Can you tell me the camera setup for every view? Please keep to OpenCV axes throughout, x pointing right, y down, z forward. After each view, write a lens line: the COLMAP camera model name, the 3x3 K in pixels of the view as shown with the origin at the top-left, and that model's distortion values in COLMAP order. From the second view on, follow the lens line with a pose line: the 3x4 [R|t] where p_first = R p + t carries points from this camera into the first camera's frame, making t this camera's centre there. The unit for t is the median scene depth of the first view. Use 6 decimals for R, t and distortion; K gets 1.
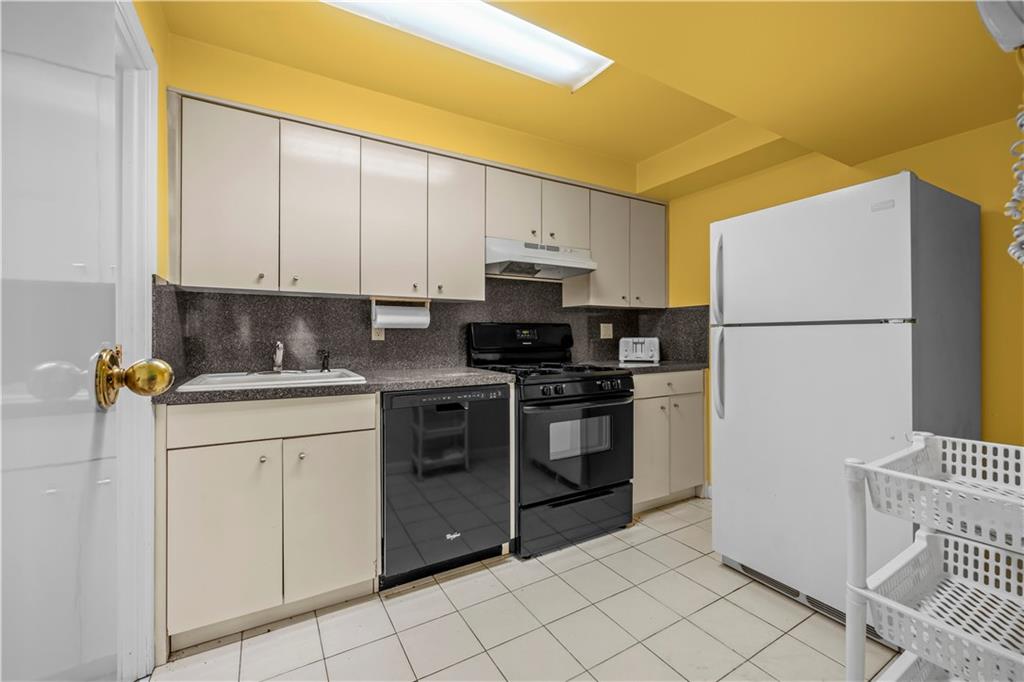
lens RADIAL K [[415.7, 0, 509.2], [0, 415.7, 337.9], [0, 0, 1]] dist [0.004417, 0.000055]
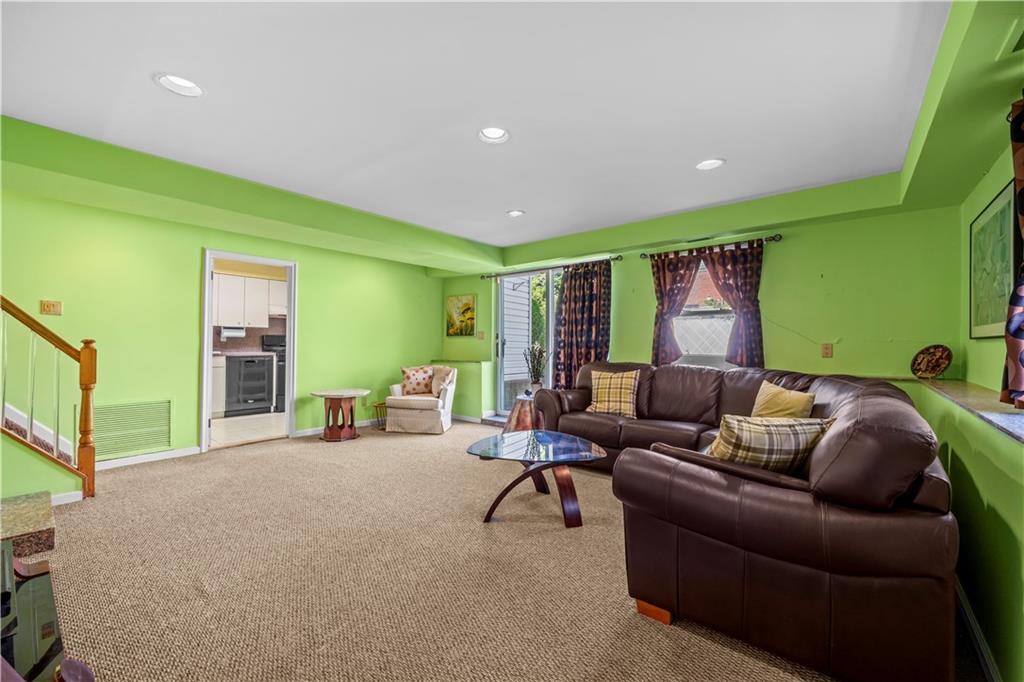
lens RADIAL K [[415.7, 0, 518.8], [0, 415.7, 339.5], [0, 0, 1]] dist [0.004417, 0.000055]
pose [[0.934895, 0.014761, 0.354618, 0.583035], [-0.009846, 0.999829, -0.015660, 0.020019], [-0.354789, 0.011149, 0.934880, -2.470736]]
